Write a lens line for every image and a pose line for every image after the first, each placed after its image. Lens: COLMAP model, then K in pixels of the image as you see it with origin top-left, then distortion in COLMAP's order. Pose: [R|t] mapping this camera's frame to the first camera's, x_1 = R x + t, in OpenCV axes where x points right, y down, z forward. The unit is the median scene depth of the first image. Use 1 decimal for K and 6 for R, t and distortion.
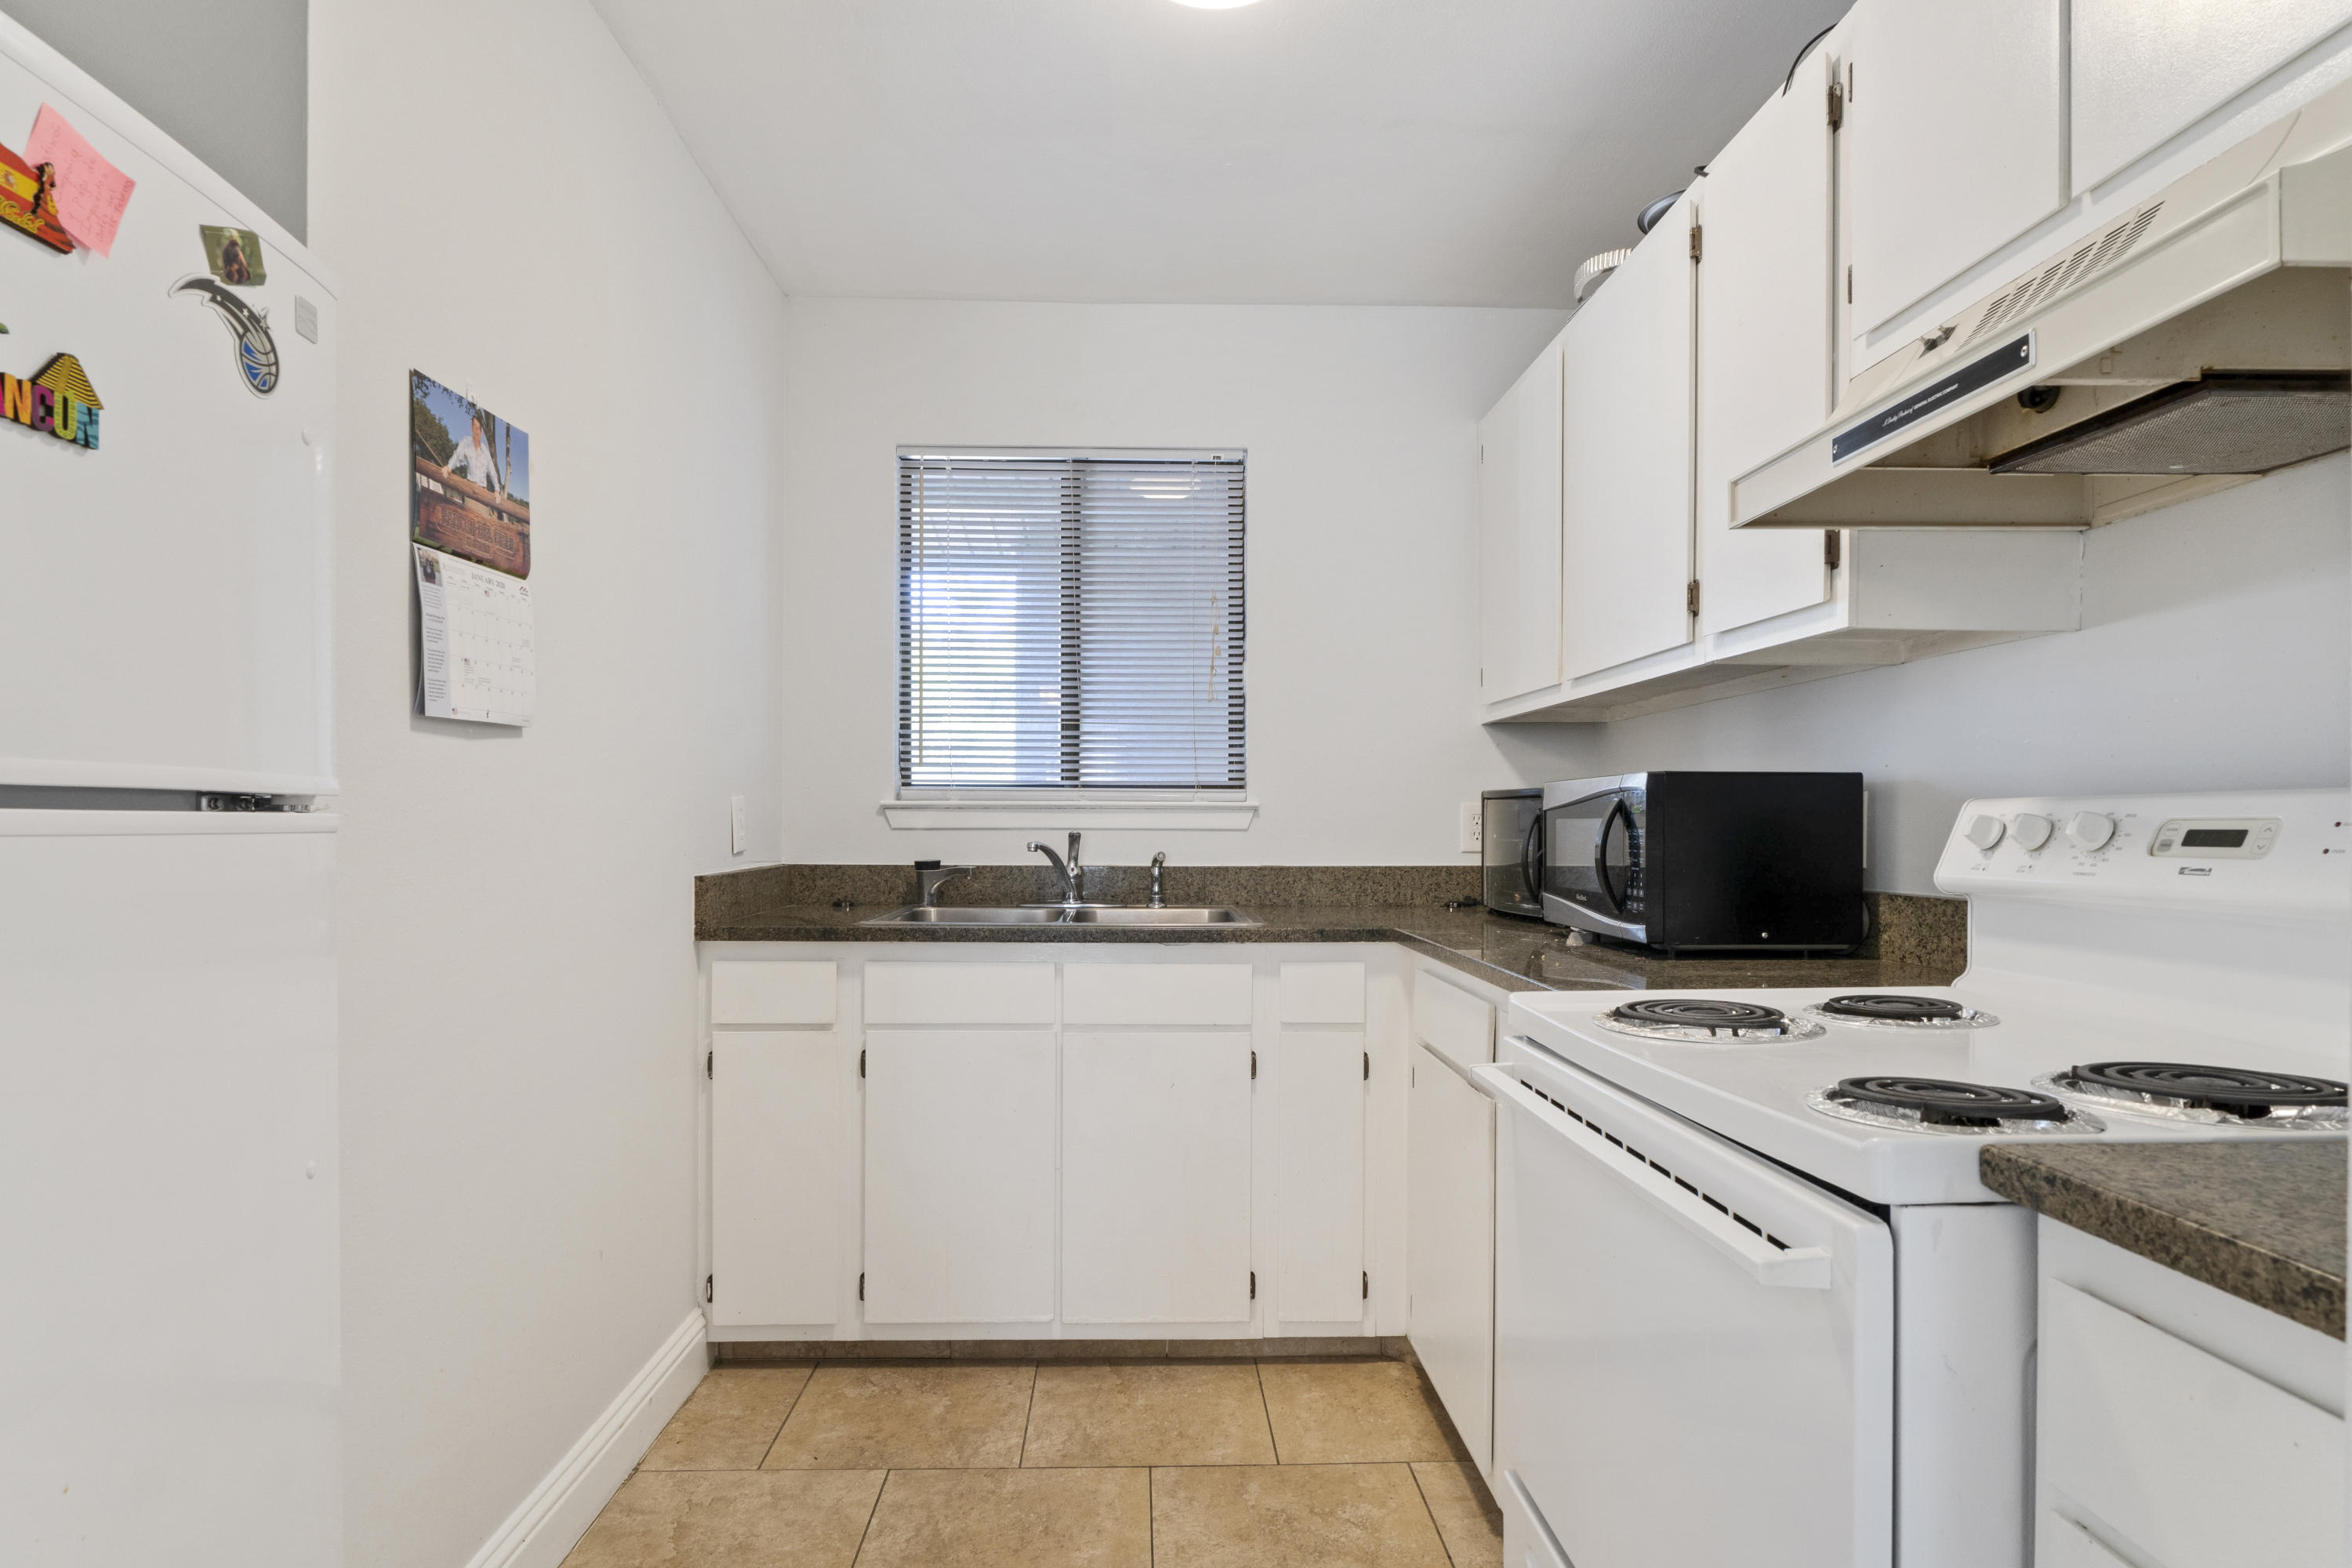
lens RADIAL K [[1281.9, 0, 1161.5], [0, 1281.9, 823.9], [0, 0, 1]] dist [-0.000594, -0.000926]
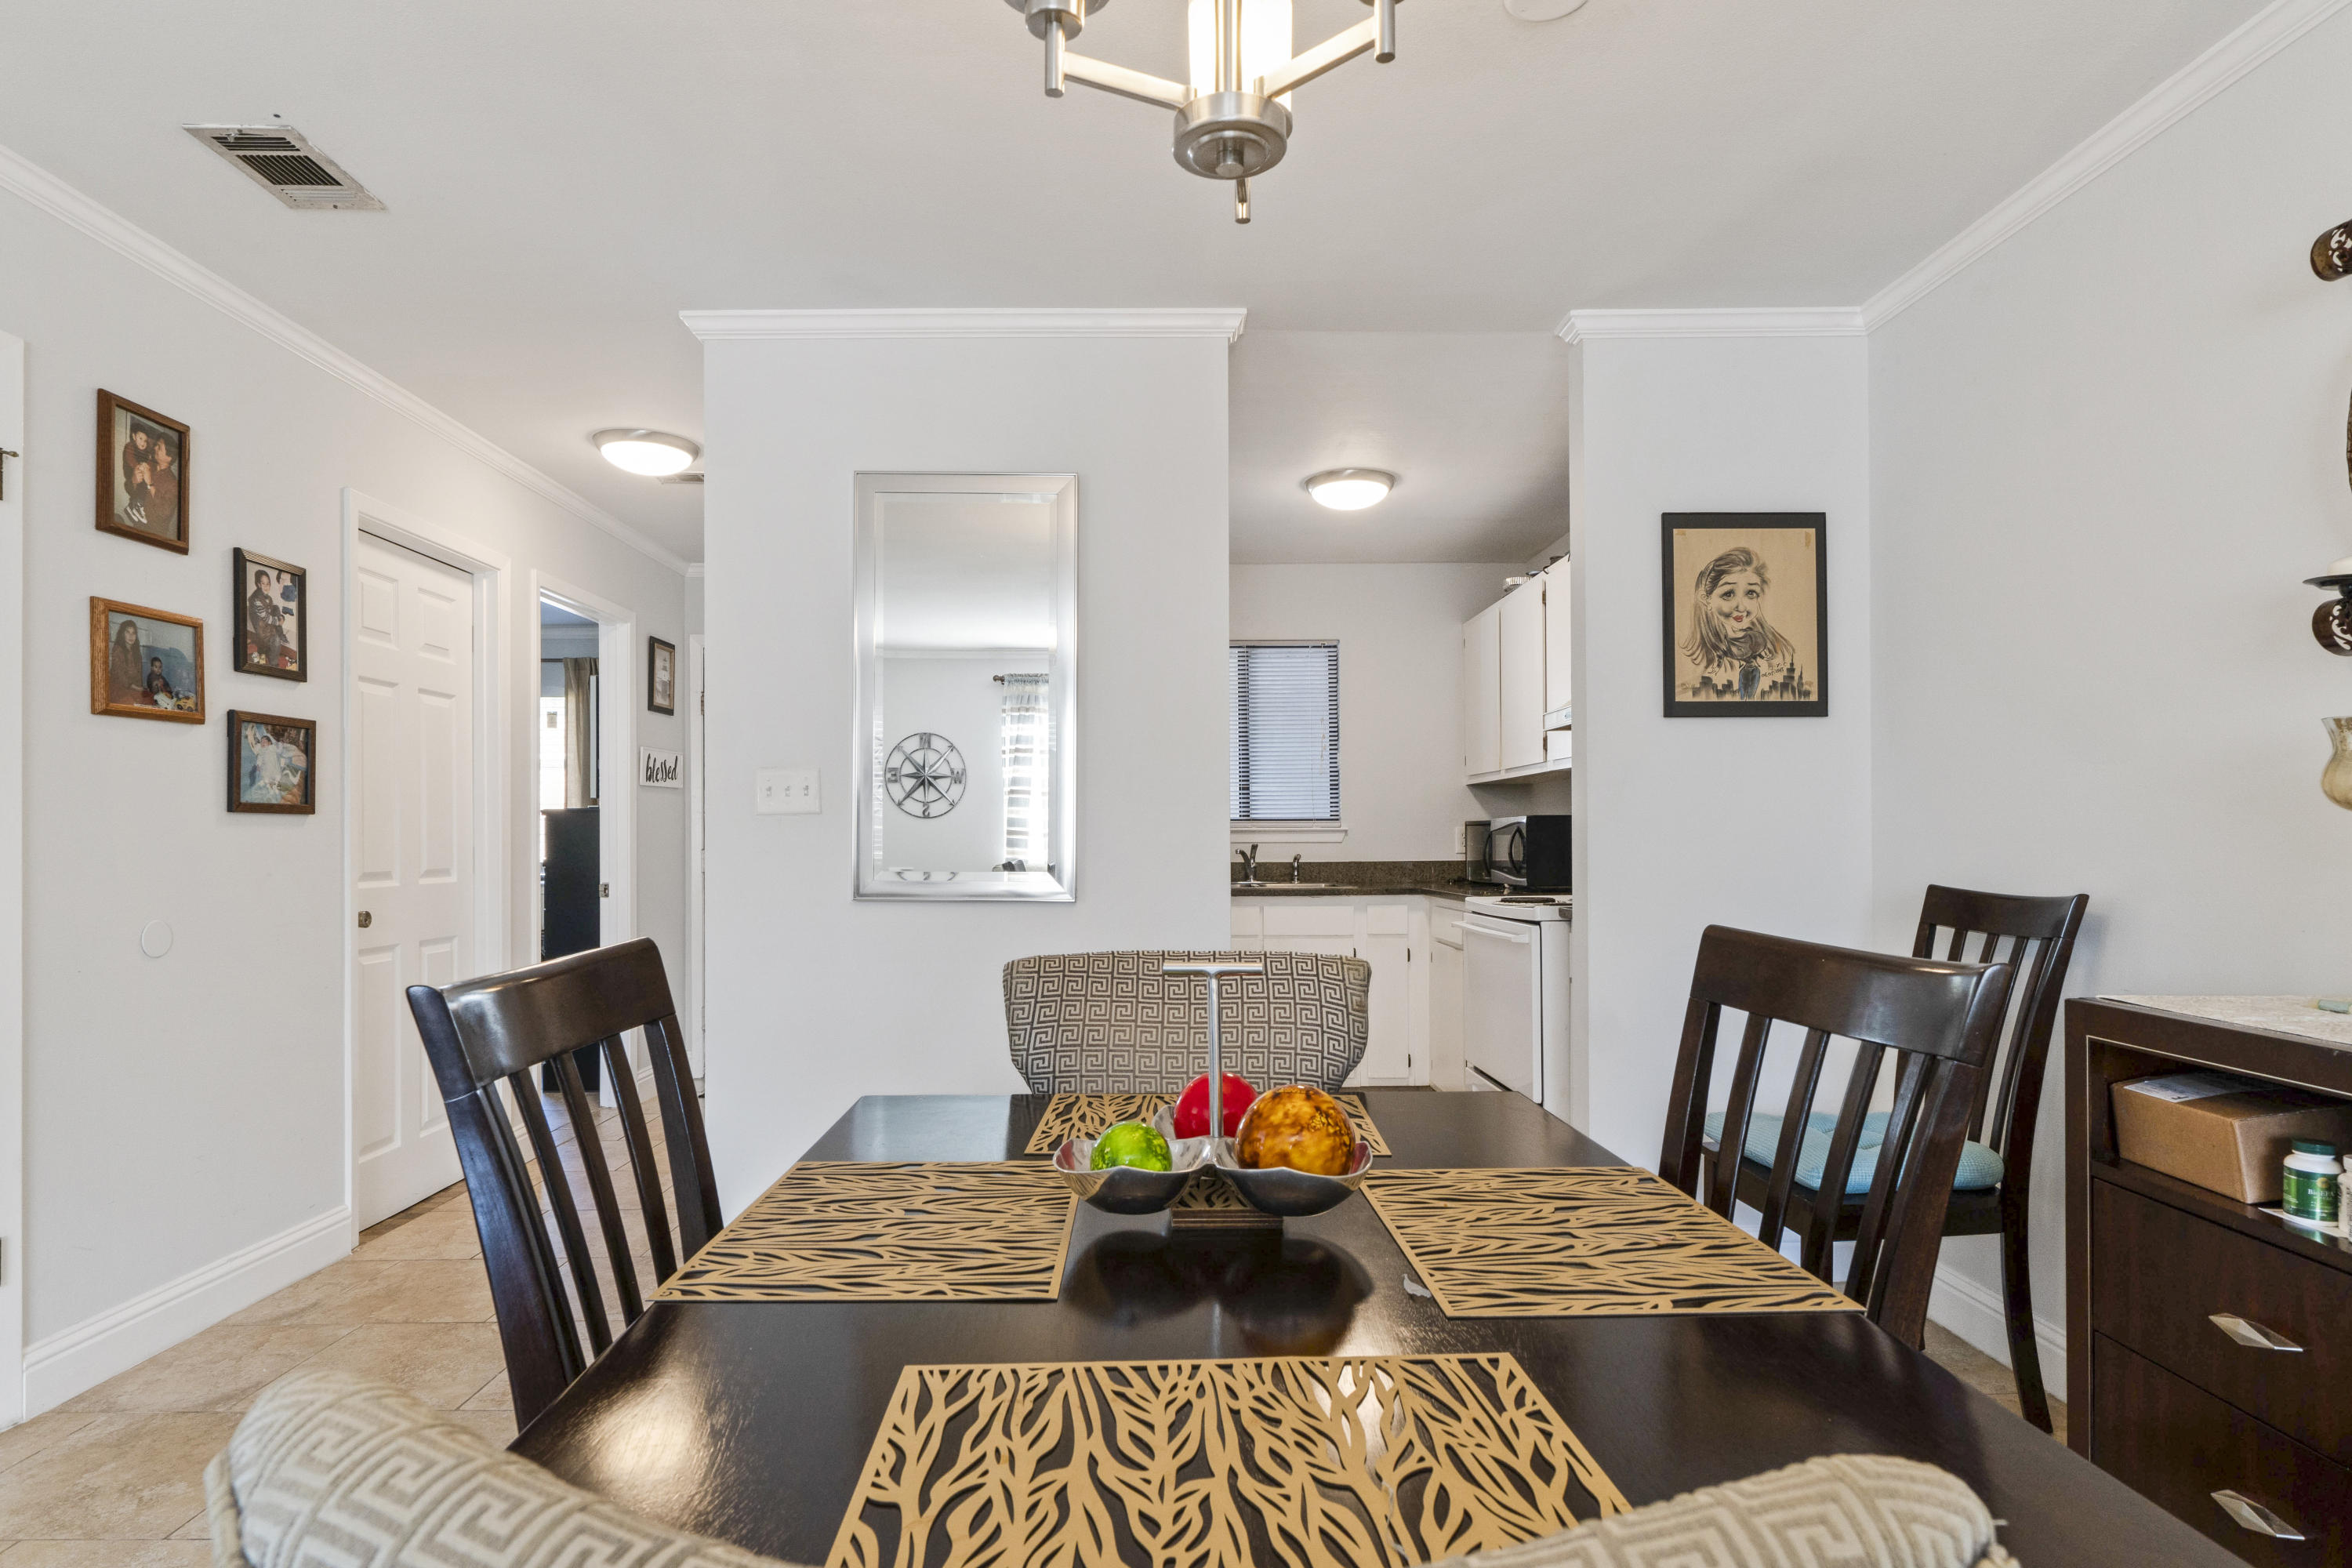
lens RADIAL K [[1281.9, 0, 1161.5], [0, 1281.9, 823.9], [0, 0, 1]] dist [-0.000594, -0.000926]
pose [[0.999893, -0.008470, -0.011918, -0.239653], [0.008281, 0.999841, -0.015791, 0.006954], [0.012050, 0.015691, 0.999804, -1.211952]]
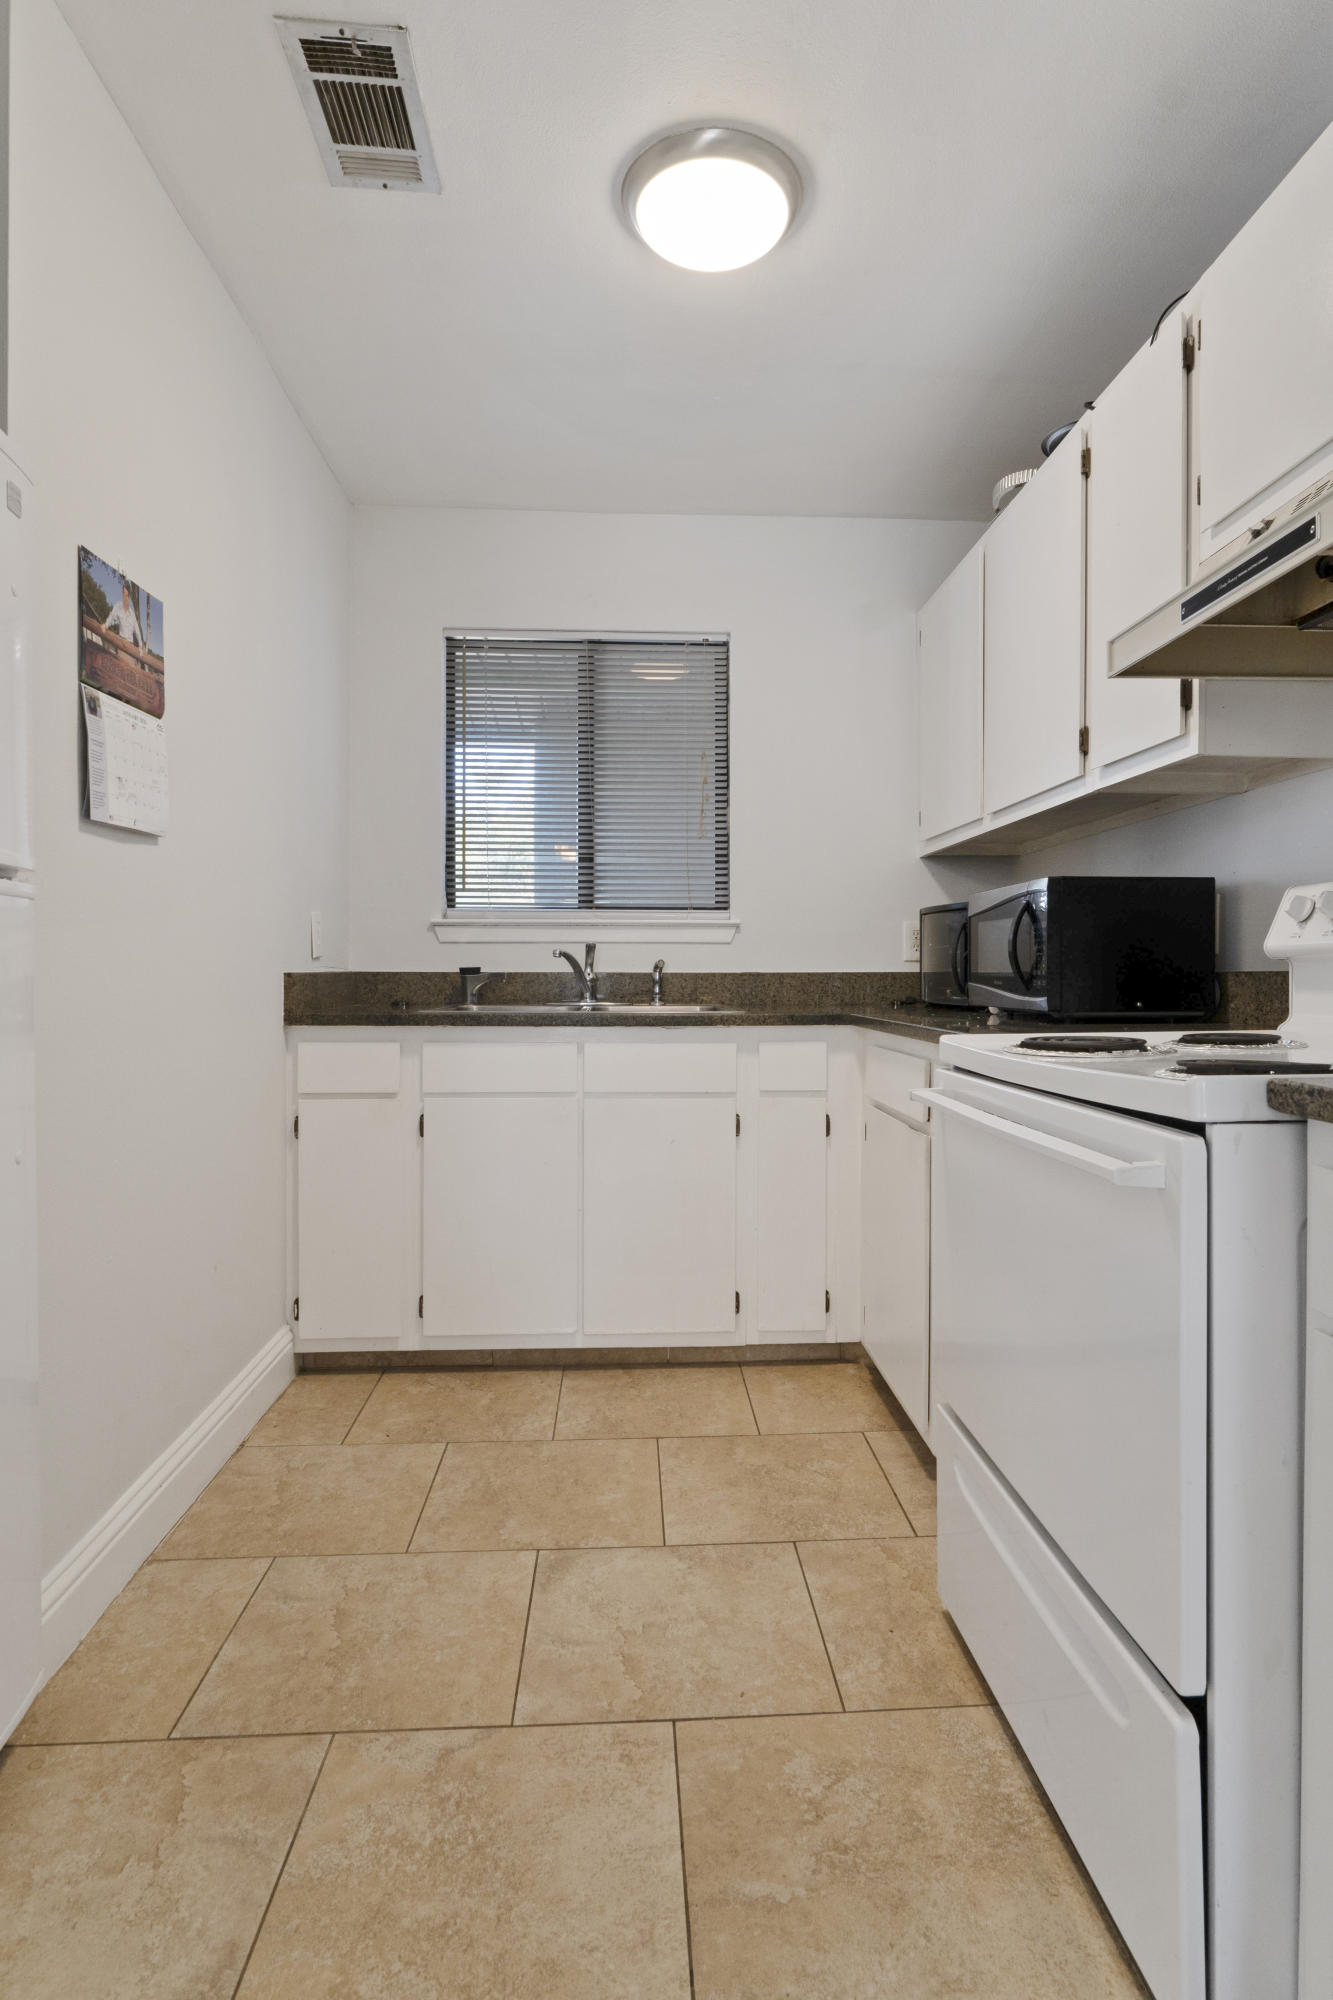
lens RADIAL K [[1095.2, 0, 680.5], [0, 1095.2, 975.1], [0, 0, 1]] dist [0.000766, -0.000242]
pose [[0.999605, -0.001918, 0.028032, -0.014763], [0.001882, 0.999997, 0.001314, 0.046255], [-0.028034, -0.001261, 0.999606, -0.066437]]
